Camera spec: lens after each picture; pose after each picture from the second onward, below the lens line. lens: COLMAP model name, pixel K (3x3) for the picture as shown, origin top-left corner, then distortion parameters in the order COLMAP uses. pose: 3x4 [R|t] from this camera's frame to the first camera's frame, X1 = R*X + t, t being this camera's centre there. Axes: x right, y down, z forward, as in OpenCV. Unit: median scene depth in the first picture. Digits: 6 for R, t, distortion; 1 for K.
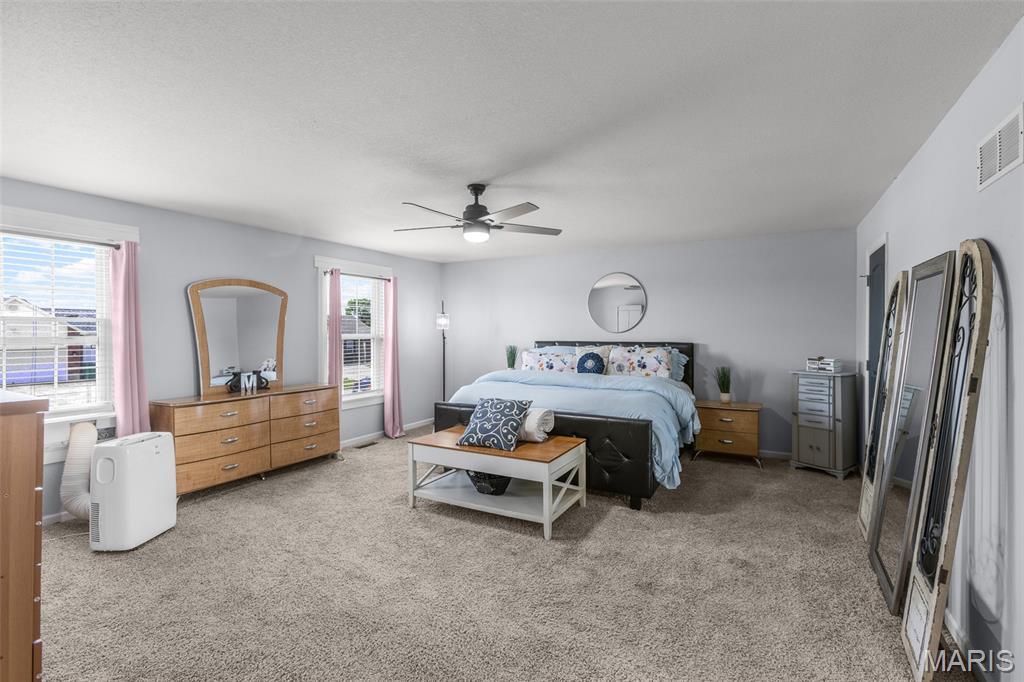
lens RADIAL K [[474.2, 0, 517.1], [0, 474.2, 330.7], [0, 0, 1]] dist [-0.015930, 0.014237]
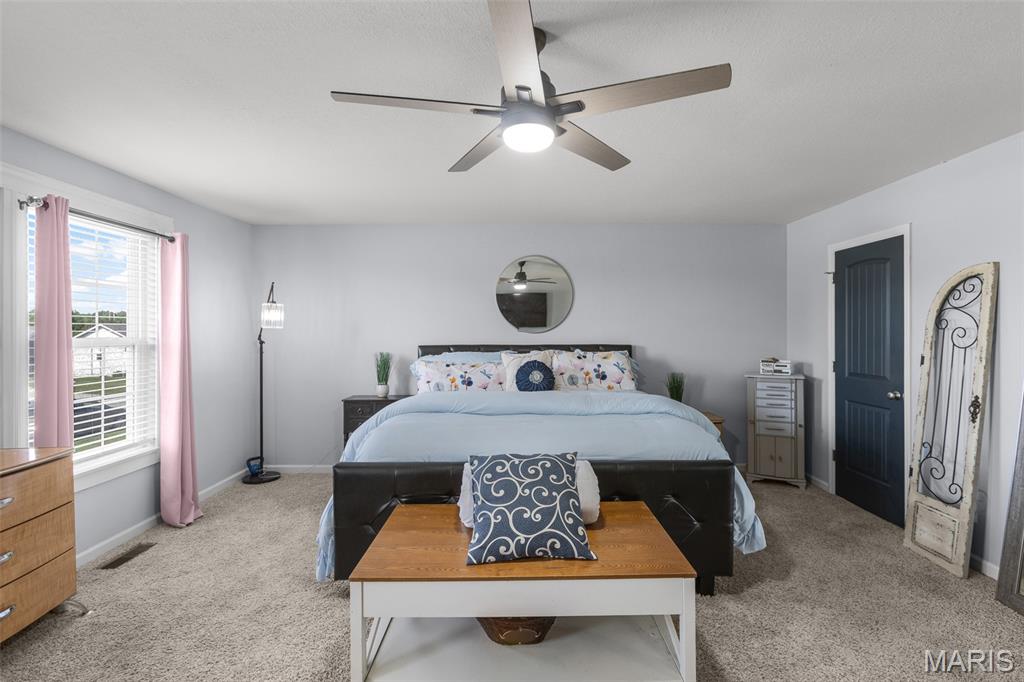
lens RADIAL K [[474.2, 0, 517.1], [0, 474.2, 330.7], [0, 0, 1]] dist [-0.015930, 0.014237]
pose [[0.871707, -0.000244, 0.490028, -0.252725], [0.001366, 0.999997, -0.001933, 0.001875], [-0.490026, 0.002355, 0.871705, 0.434269]]
